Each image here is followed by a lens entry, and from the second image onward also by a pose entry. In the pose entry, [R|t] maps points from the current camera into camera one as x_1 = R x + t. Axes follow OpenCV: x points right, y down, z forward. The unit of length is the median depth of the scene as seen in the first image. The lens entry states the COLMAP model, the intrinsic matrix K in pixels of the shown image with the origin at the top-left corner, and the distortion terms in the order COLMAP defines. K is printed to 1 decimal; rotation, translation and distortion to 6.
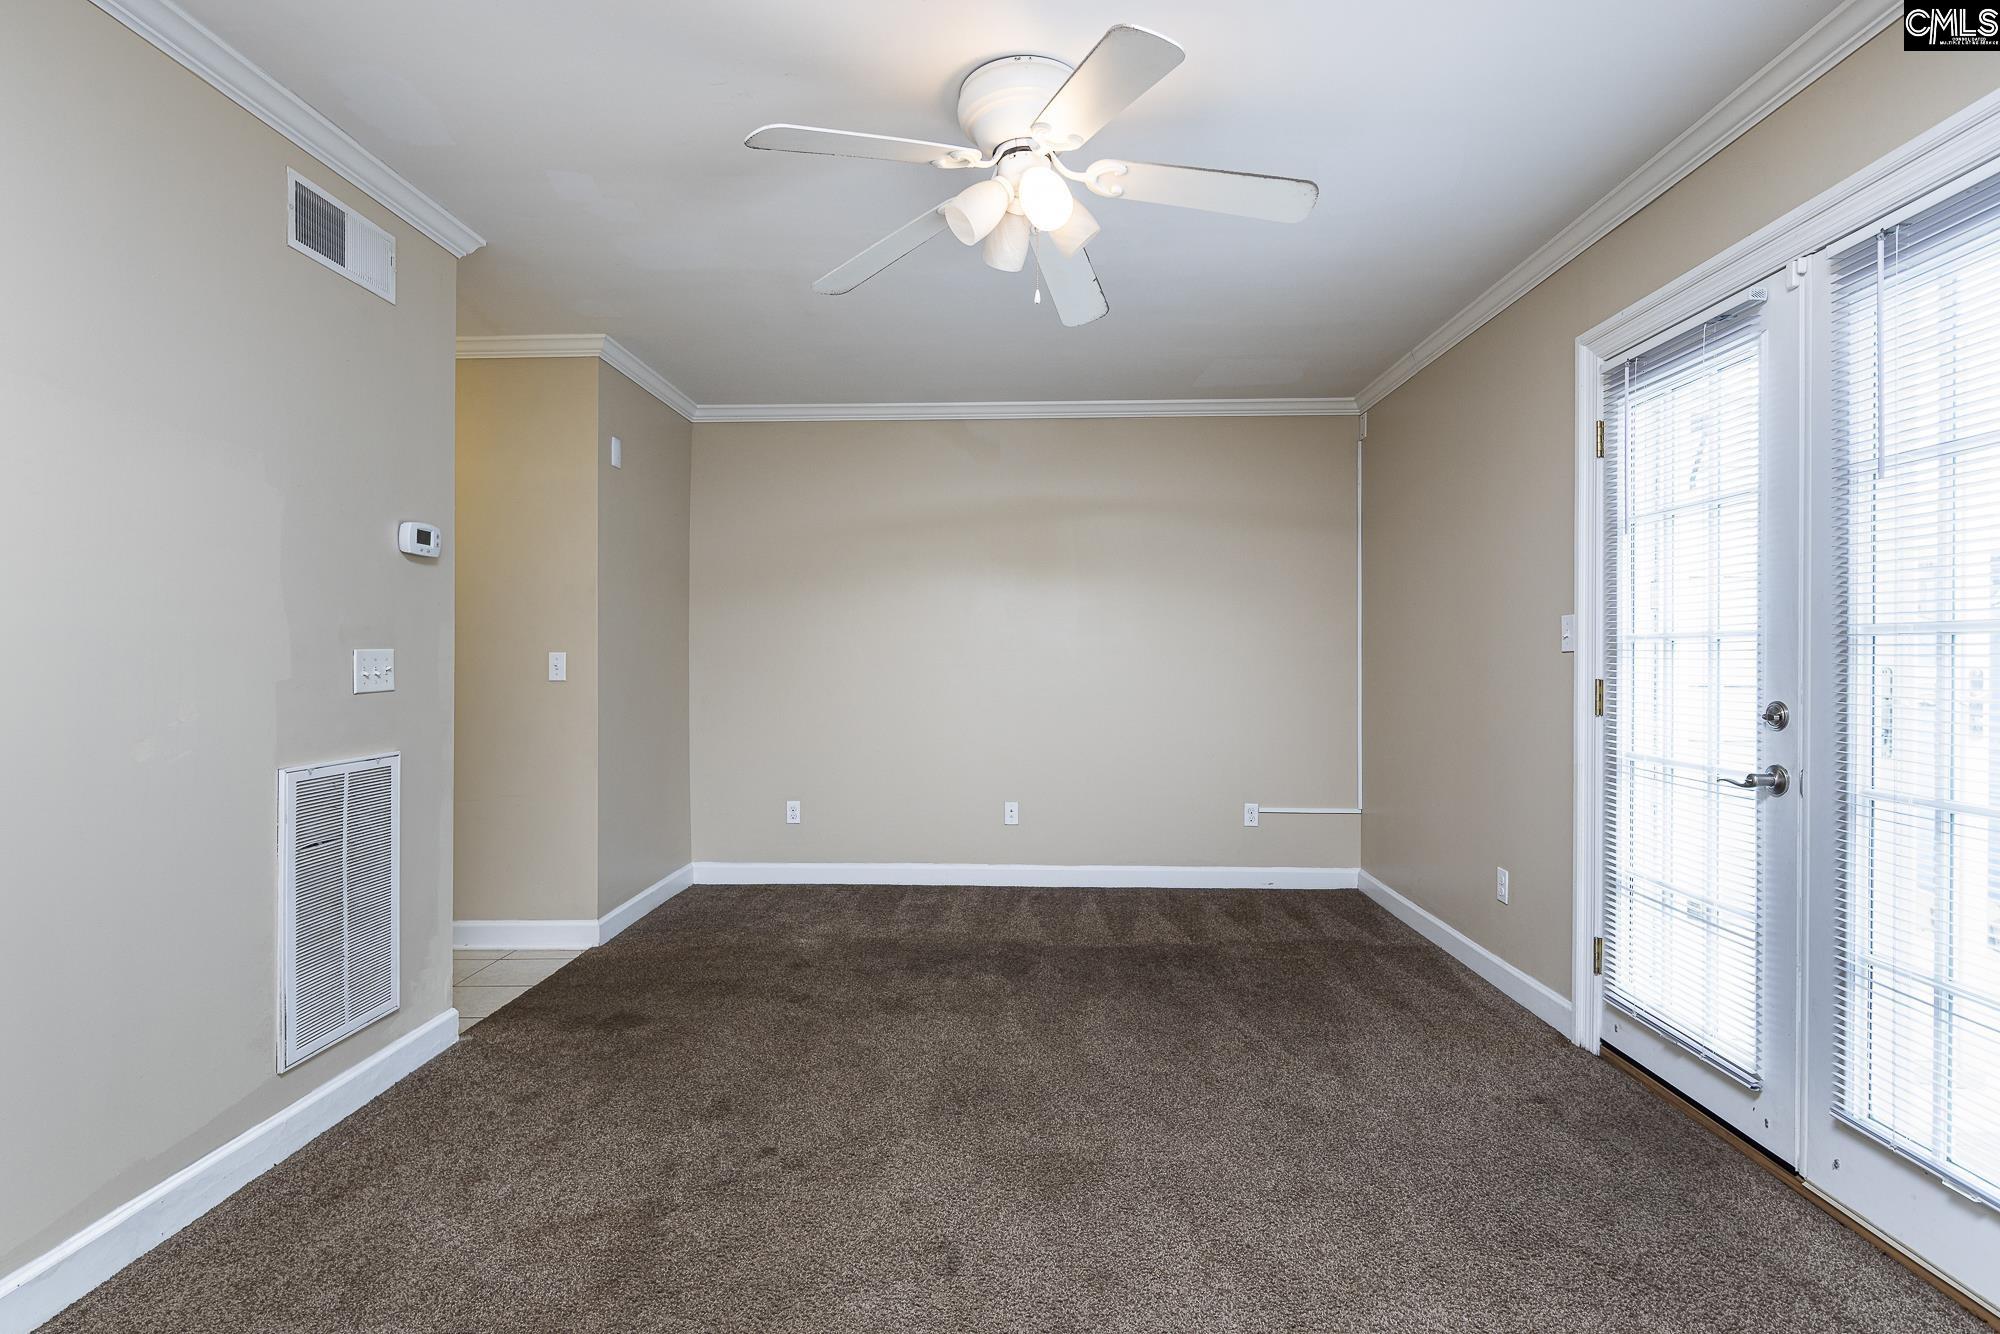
lens RADIAL K [[970.7, 0, 998.4], [0, 970.7, 663.3], [0, 0, 1]] dist [-0.002530, -0.001075]
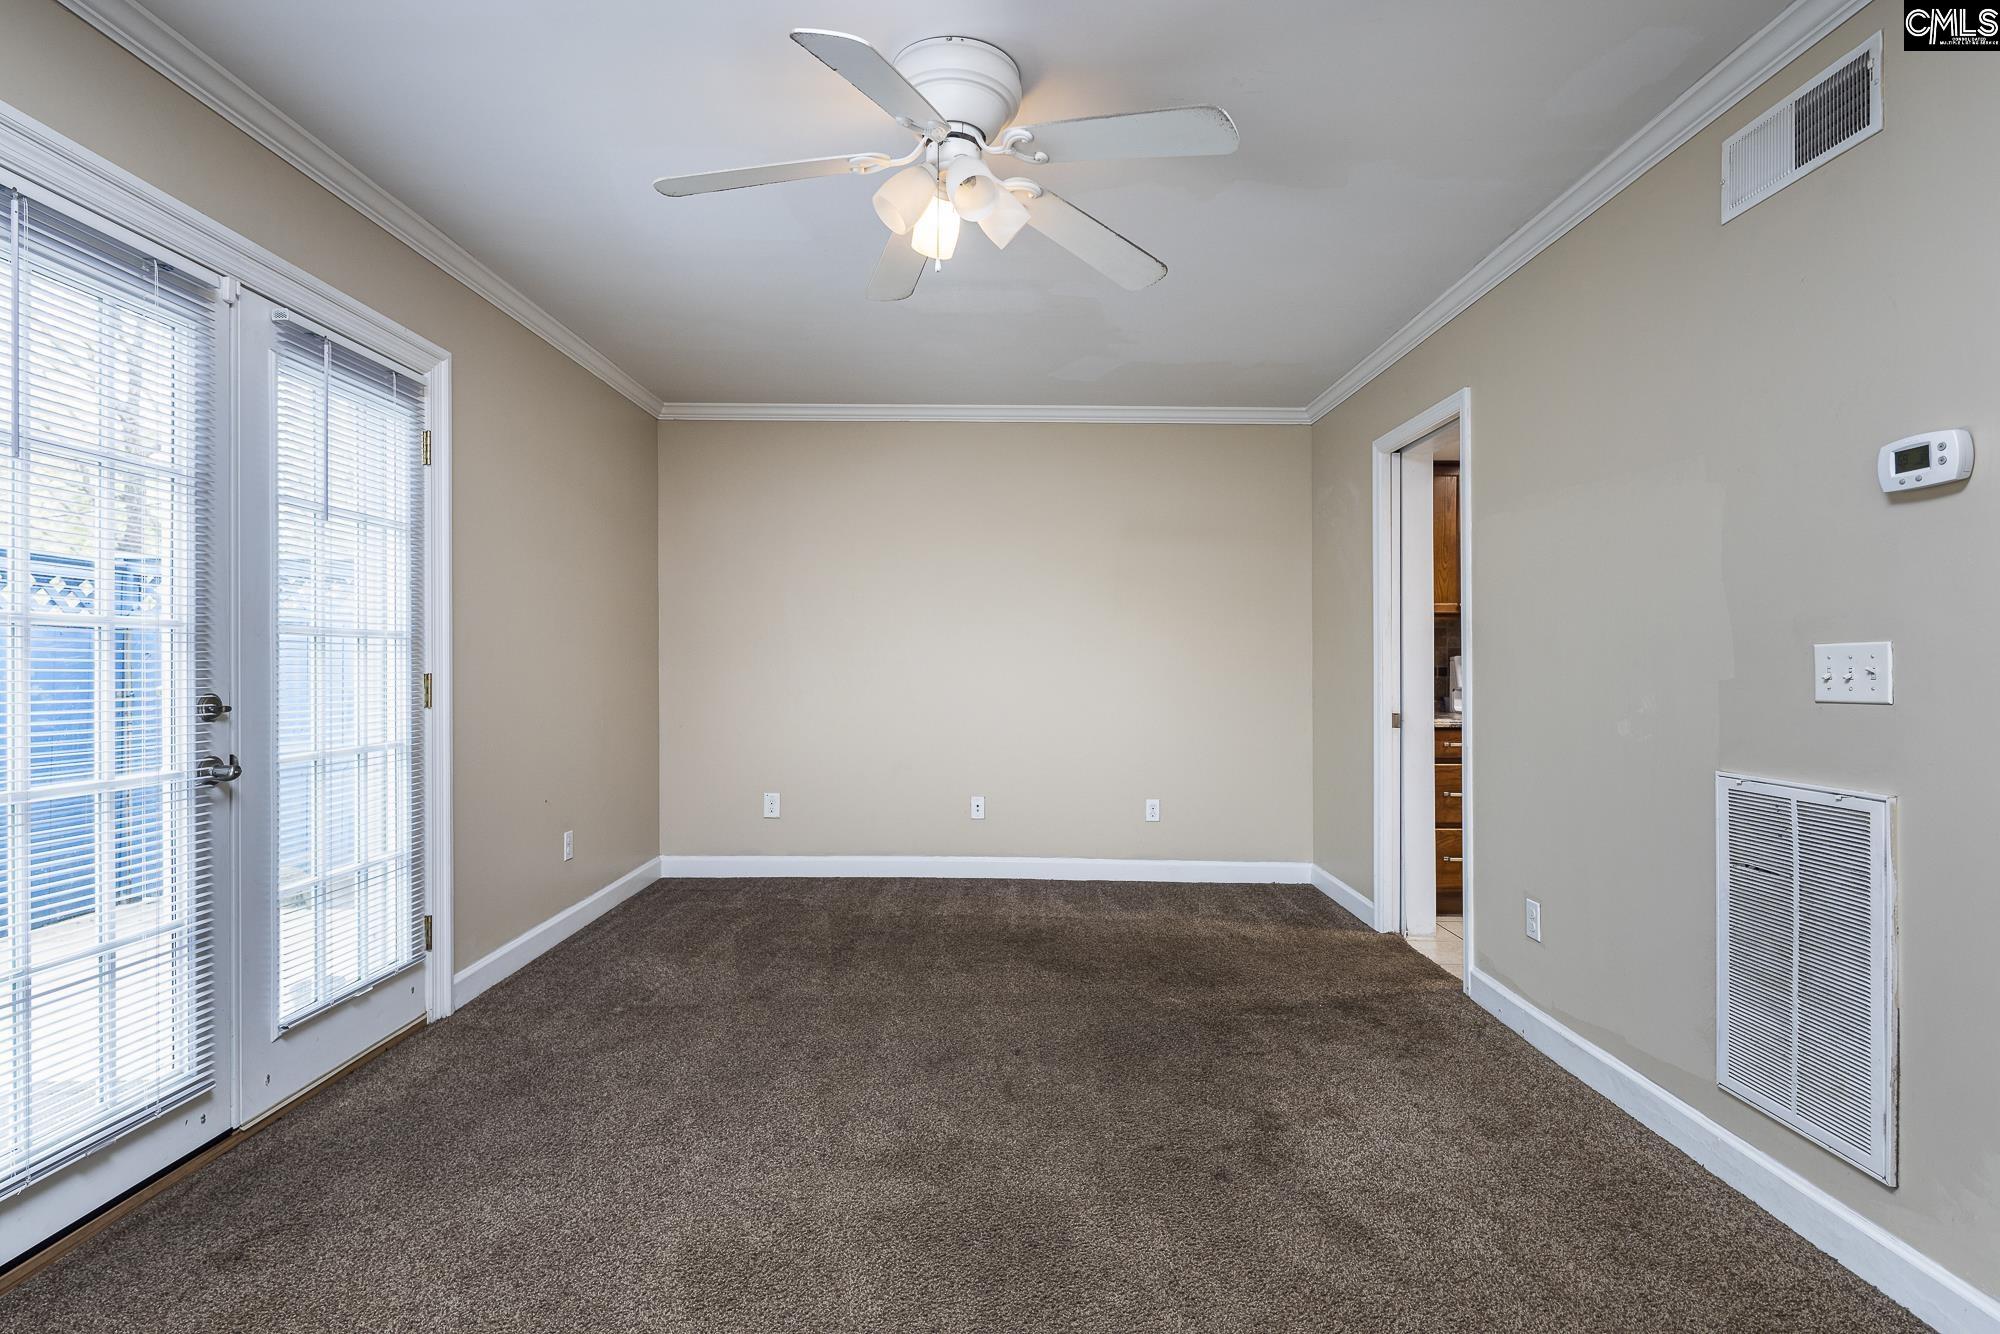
lens RADIAL K [[970.7, 0, 998.4], [0, 970.7, 663.3], [0, 0, 1]] dist [-0.002530, -0.001075]
pose [[-0.999637, -0.004678, -0.026533, 0.006724], [-0.004714, 0.999988, 0.001281, 0.002678], [0.026526, 0.001405, -0.999647, 1.833961]]
